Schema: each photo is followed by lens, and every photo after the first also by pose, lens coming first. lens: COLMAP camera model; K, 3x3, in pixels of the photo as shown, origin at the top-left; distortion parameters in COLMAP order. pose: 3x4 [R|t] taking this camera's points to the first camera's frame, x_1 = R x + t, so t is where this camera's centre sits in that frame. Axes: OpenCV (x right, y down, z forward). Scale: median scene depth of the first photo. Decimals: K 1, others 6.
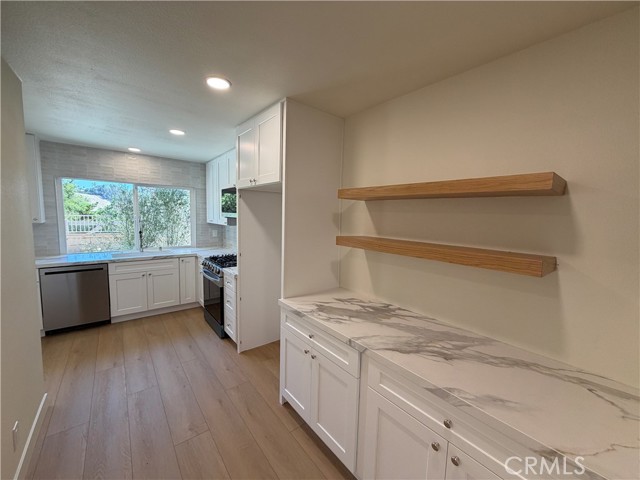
lens RADIAL K [[257.4, 0, 319.1], [0, 257.4, 241.3], [0, 0, 1]] dist [0.002456, -0.000444]
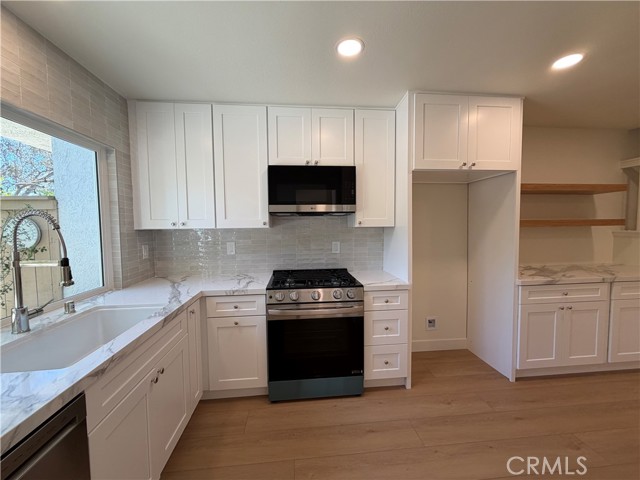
lens RADIAL K [[257.4, 0, 320.3], [0, 257.4, 240.9], [0, 0, 1]] dist [0.002456, -0.000444]
pose [[0.540158, -0.084186, 0.837342, -0.832849], [0.115947, 0.992940, 0.025034, -0.033711], [-0.833538, 0.083565, 0.546105, 0.614568]]
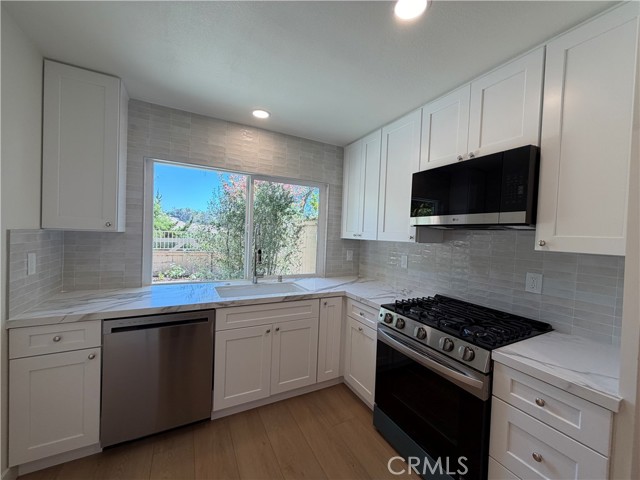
lens RADIAL K [[257.4, 0, 318.0], [0, 257.4, 241.3], [0, 0, 1]] dist [0.002456, -0.000444]
pose [[0.979782, 0.013931, -0.199585, -0.469350], [-0.030312, 0.996393, -0.079256, -0.016652], [0.197761, 0.083704, 0.976670, 0.472221]]
